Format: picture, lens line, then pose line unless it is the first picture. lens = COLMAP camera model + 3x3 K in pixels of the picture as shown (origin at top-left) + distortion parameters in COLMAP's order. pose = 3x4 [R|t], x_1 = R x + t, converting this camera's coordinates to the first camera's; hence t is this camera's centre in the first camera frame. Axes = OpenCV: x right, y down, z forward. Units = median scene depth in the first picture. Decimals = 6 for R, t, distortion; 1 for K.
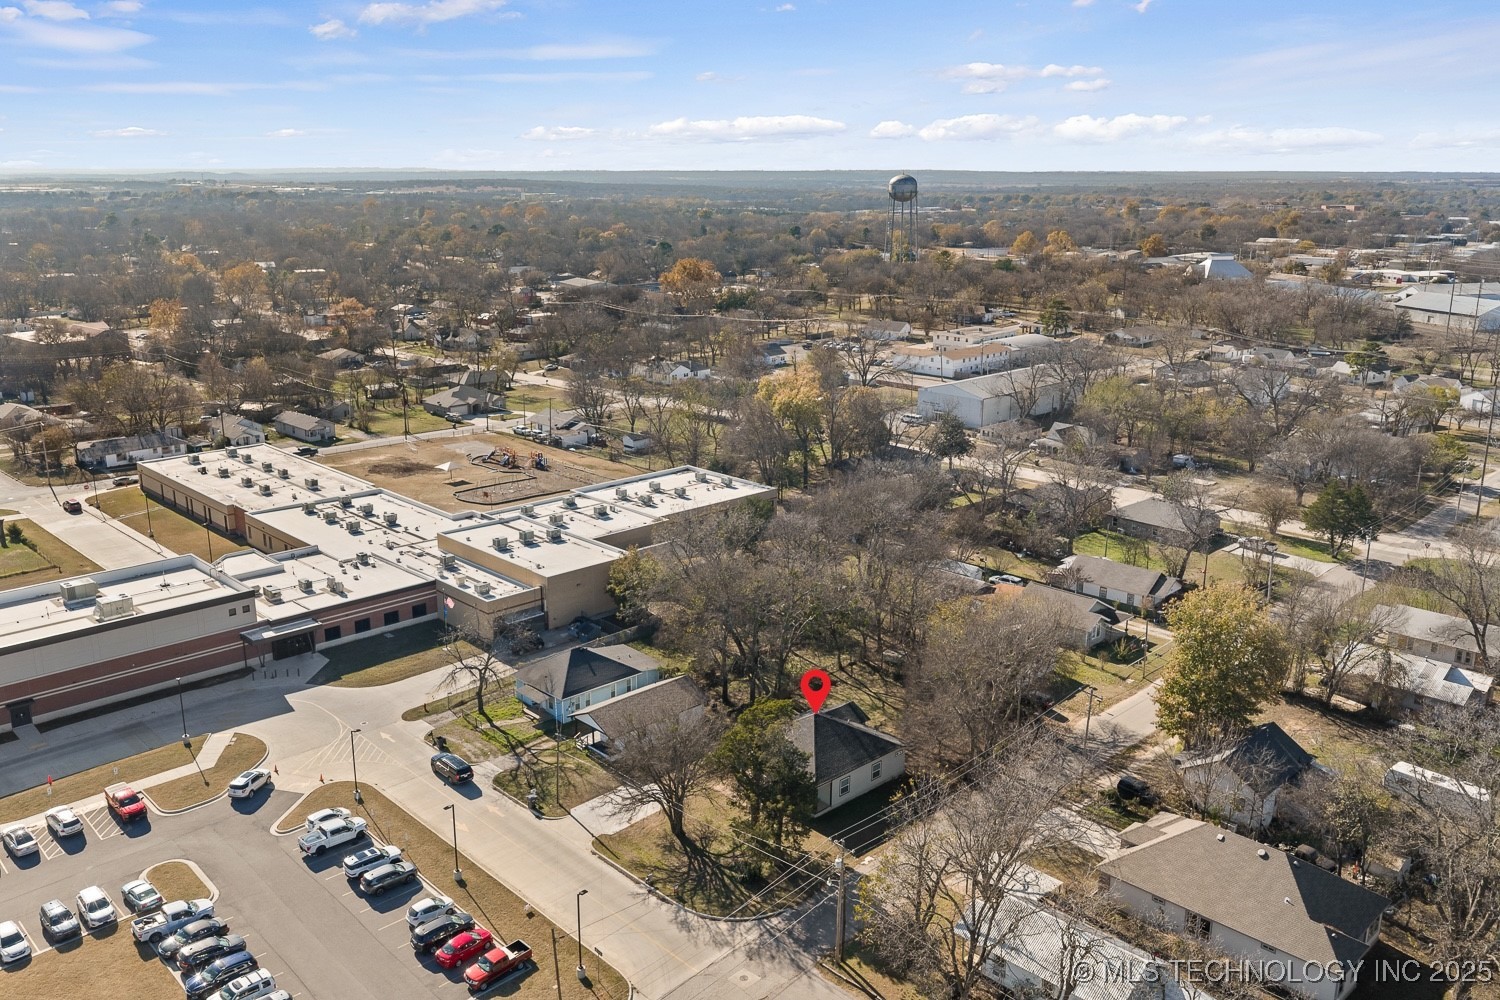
lens RADIAL K [[1251.7, 0, 750.0], [0, 1251.7, 500.0], [0, 0, 1]] dist [0.011211, -0.012173]
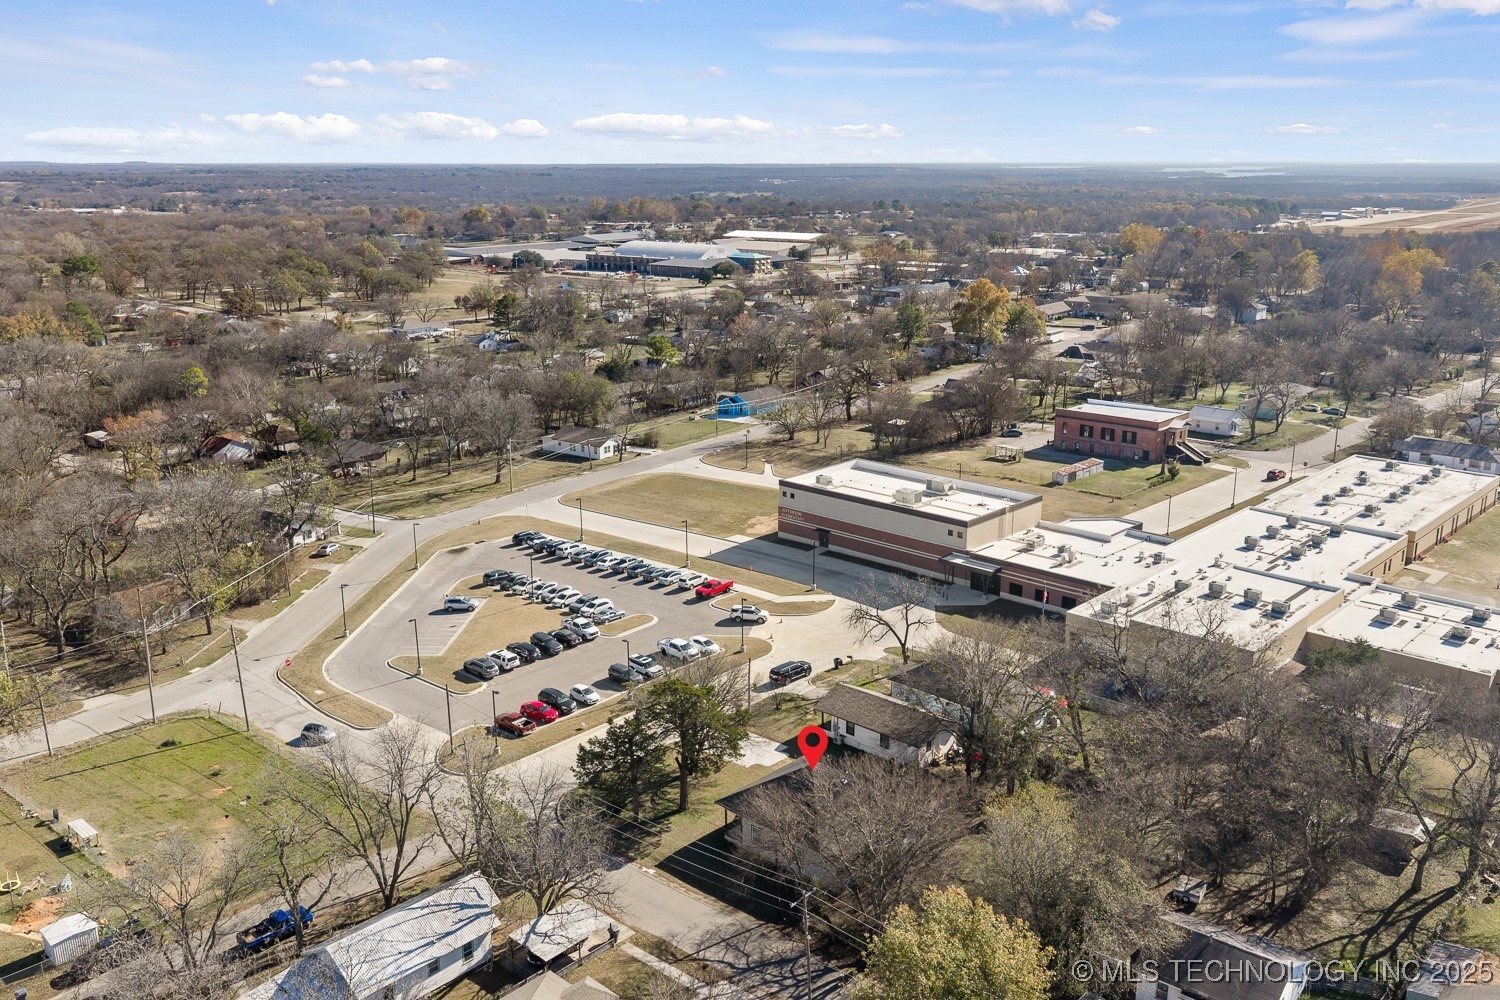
lens RADIAL K [[1251.7, 0, 750.0], [0, 1251.7, 500.0], [0, 0, 1]] dist [0.011211, -0.012173]
pose [[0.060695, 0.265275, -0.962260, 0.658207], [-0.257060, 0.935674, 0.241732, -0.164711], [0.964488, 0.232686, 0.124982, 0.604851]]
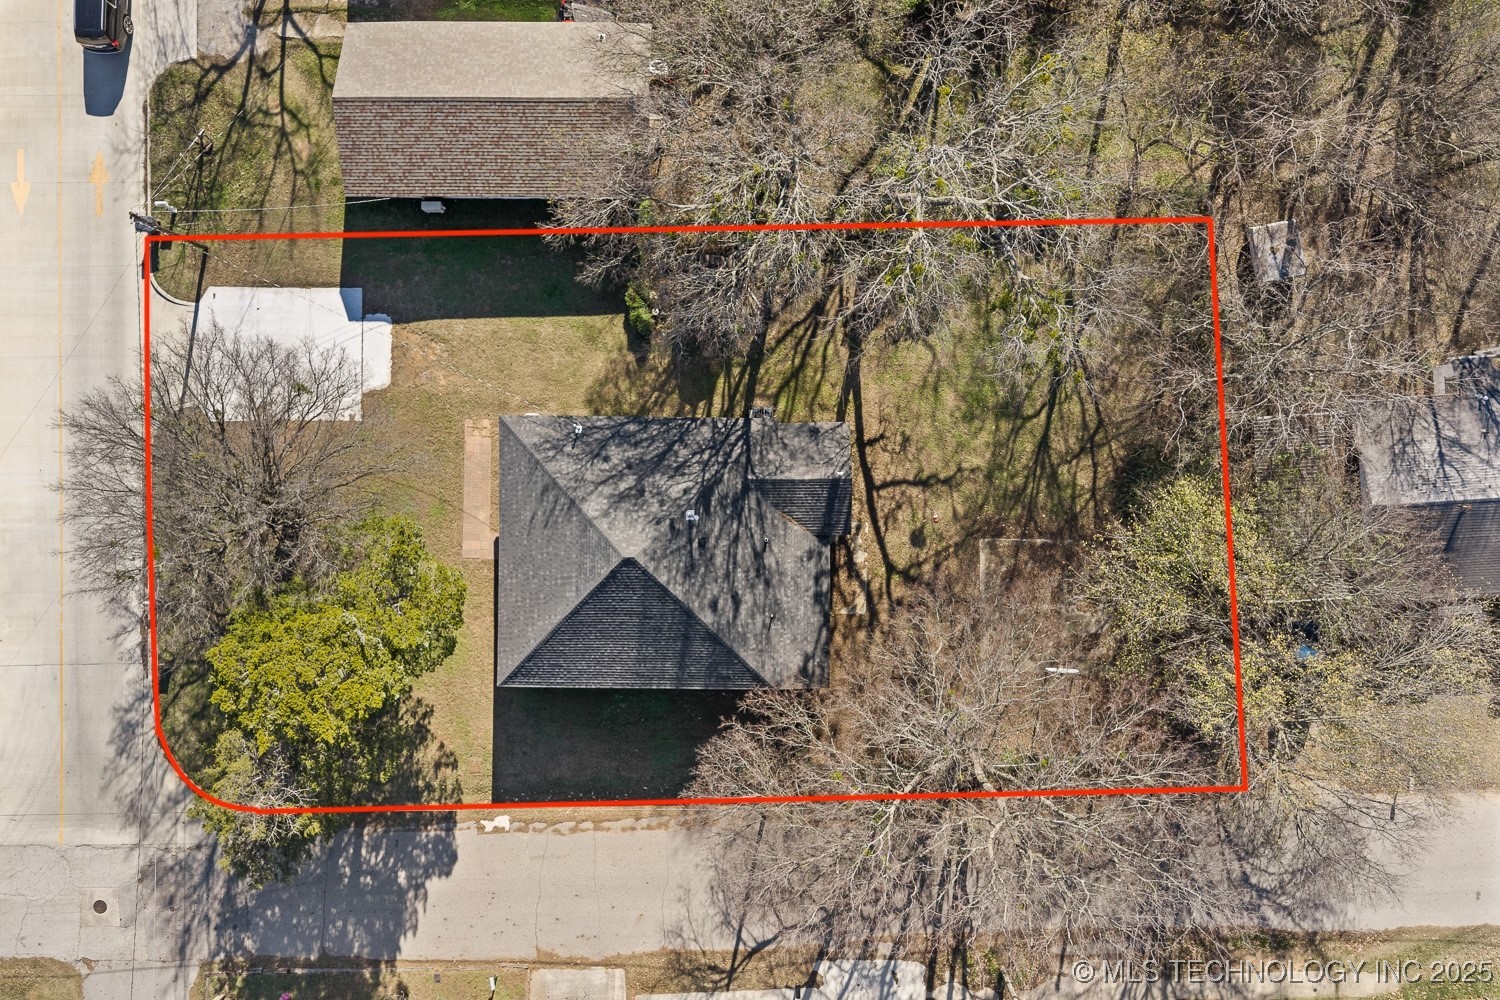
lens RADIAL K [[1251.7, 0, 750.0], [0, 1251.7, 500.0], [0, 0, 1]] dist [0.011211, -0.012173]
pose [[0.720628, 0.693315, 0.003143, 0.052155], [-0.168467, 0.170702, 0.970814, -0.194382], [0.672543, -0.700125, 0.239813, 0.711684]]
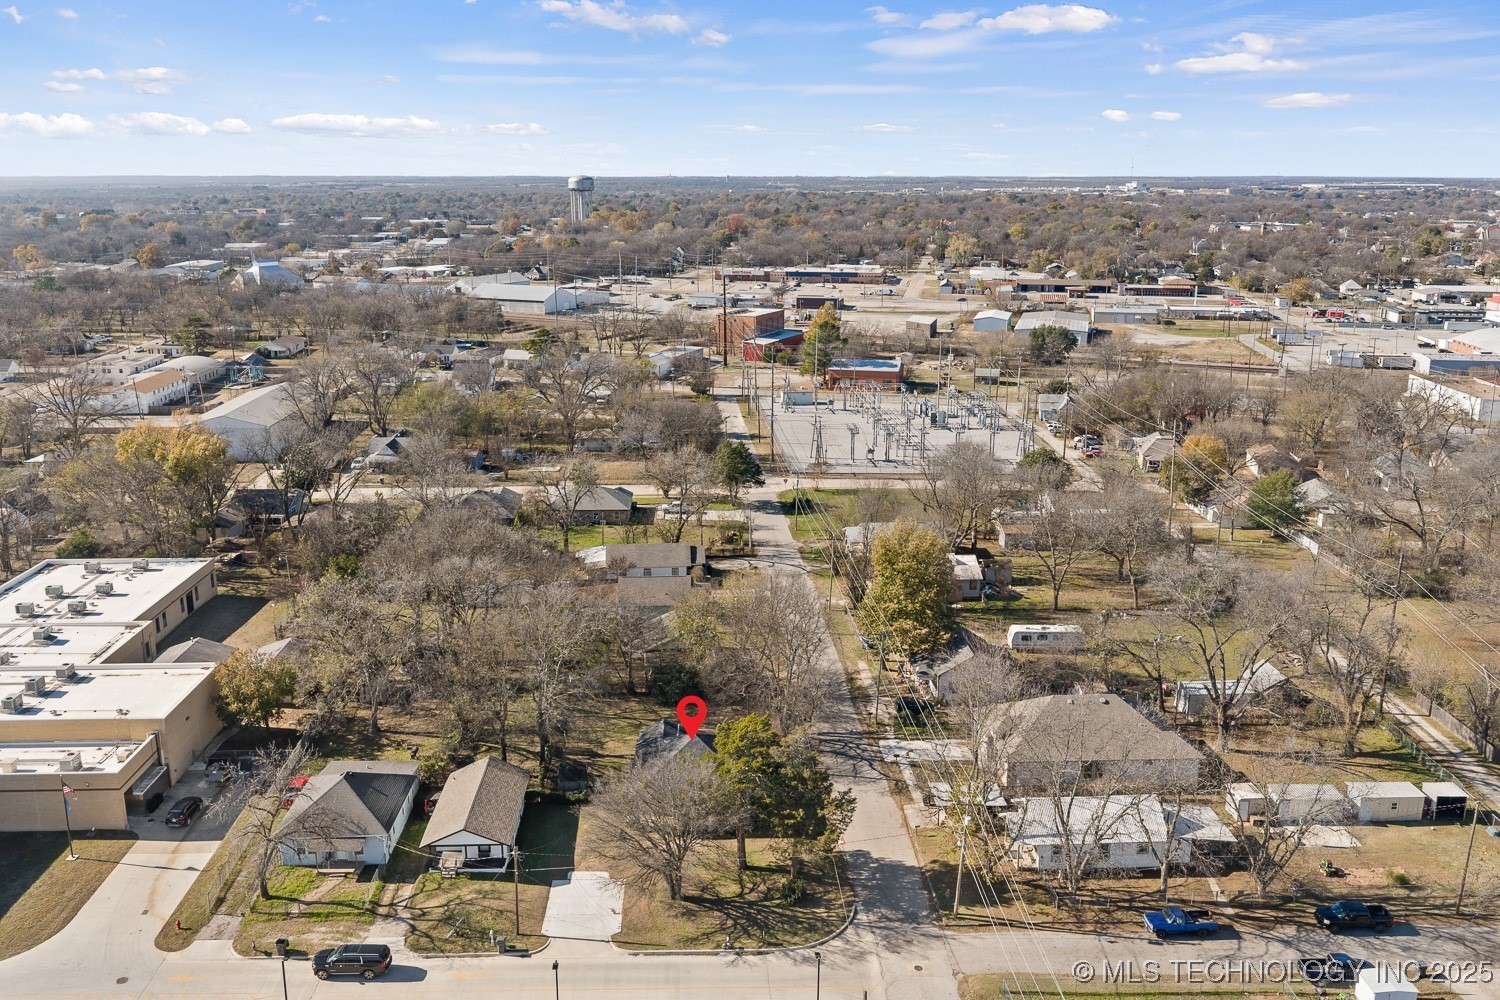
lens RADIAL K [[1251.7, 0, 750.0], [0, 1251.7, 500.0], [0, 0, 1]] dist [0.011211, -0.012173]
pose [[0.662839, -0.189974, 0.724261, -0.450600], [0.192183, 0.978039, 0.080655, -0.060944], [-0.723678, 0.085729, 0.684792, 0.211813]]
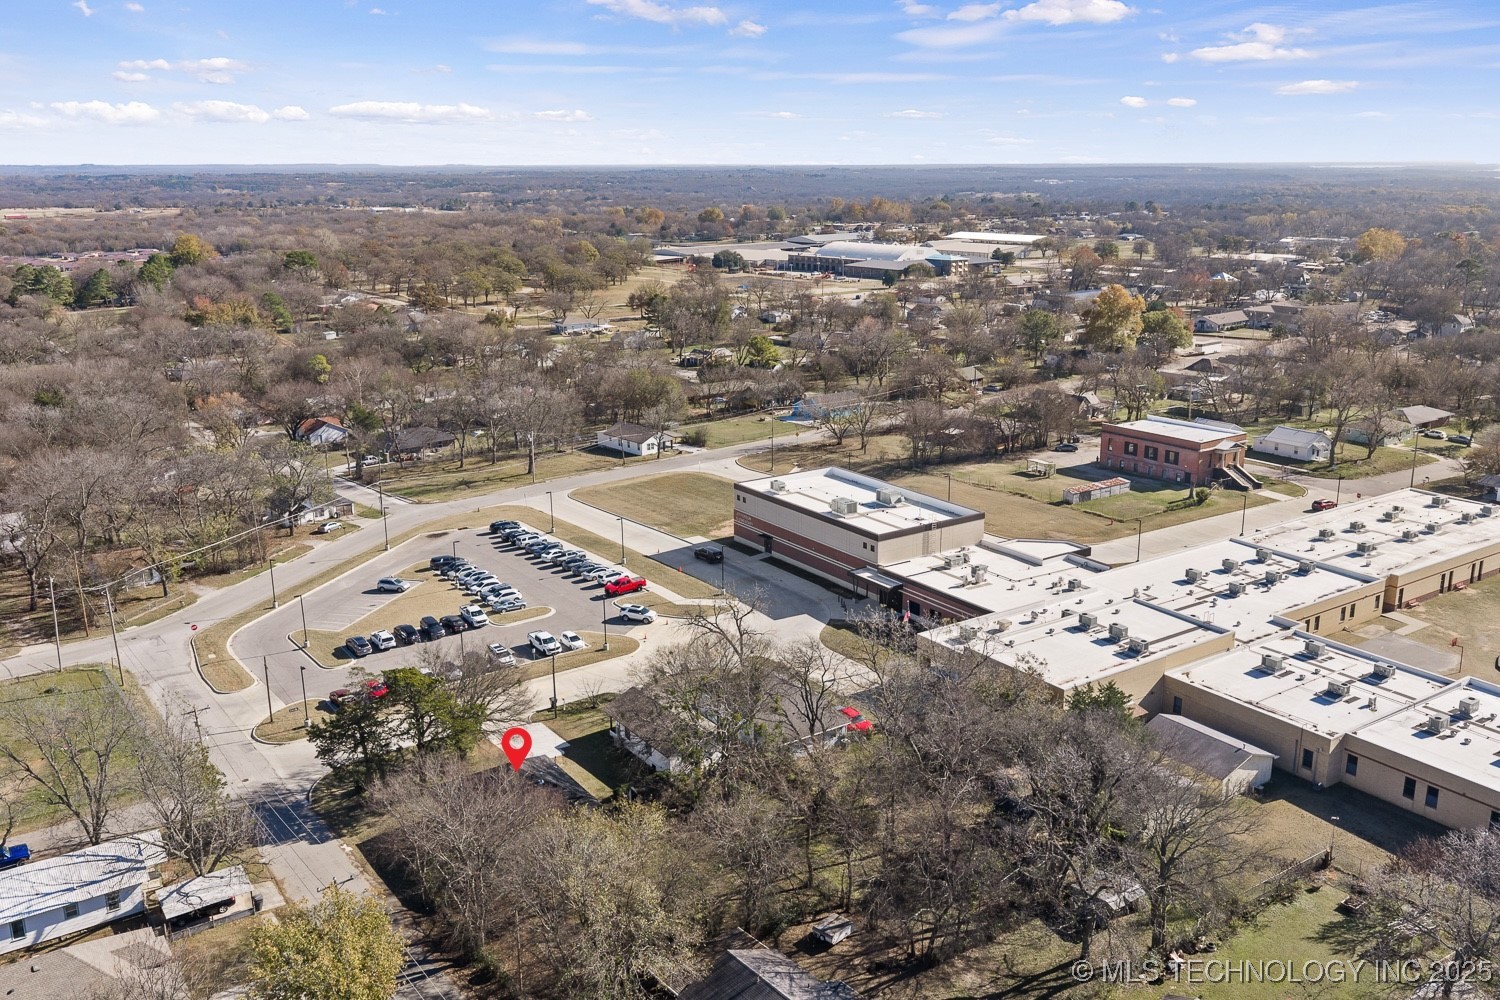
lens RADIAL K [[1251.7, 0, 750.0], [0, 1251.7, 500.0], [0, 0, 1]] dist [0.011211, -0.012173]
pose [[-0.155114, 0.262269, -0.952447, 0.640417], [-0.249754, 0.922385, 0.294666, -0.242932], [0.955805, 0.283585, -0.077572, 0.895912]]
